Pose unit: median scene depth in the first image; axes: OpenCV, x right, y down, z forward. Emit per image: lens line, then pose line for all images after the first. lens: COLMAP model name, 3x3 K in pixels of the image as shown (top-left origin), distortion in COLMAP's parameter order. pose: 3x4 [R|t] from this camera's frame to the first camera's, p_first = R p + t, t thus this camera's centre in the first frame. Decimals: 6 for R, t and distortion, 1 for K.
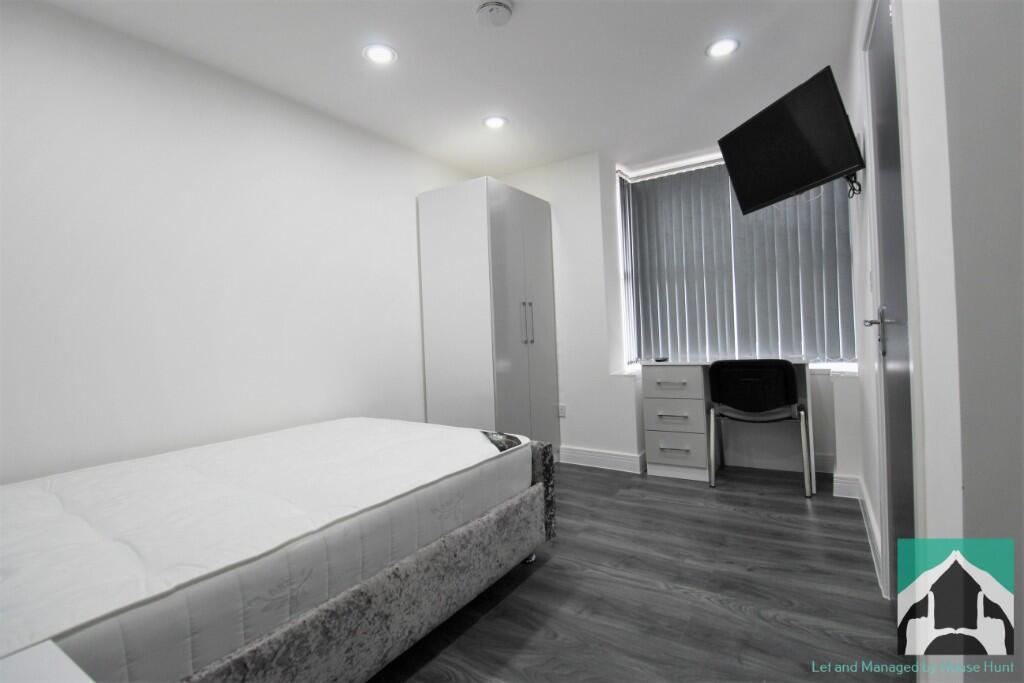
lens RADIAL K [[478.3, 0, 513.5], [0, 478.3, 340.3], [0, 0, 1]] dist [-0.003421, -0.000591]
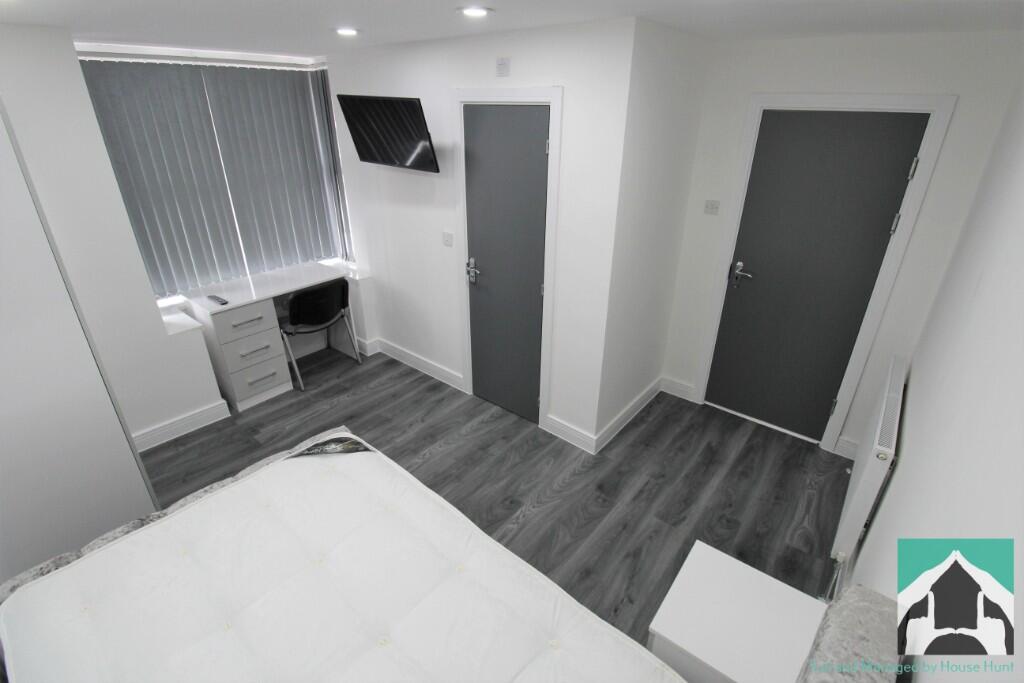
lens RADIAL K [[478.3, 0, 514.2], [0, 478.3, 337.3], [0, 0, 1]] dist [-0.003421, -0.000591]
pose [[0.093031, -0.390819, 0.915754, -0.599350], [-0.008372, 0.919403, 0.393227, -0.303278], [-0.995628, -0.044249, 0.082261, 0.373270]]
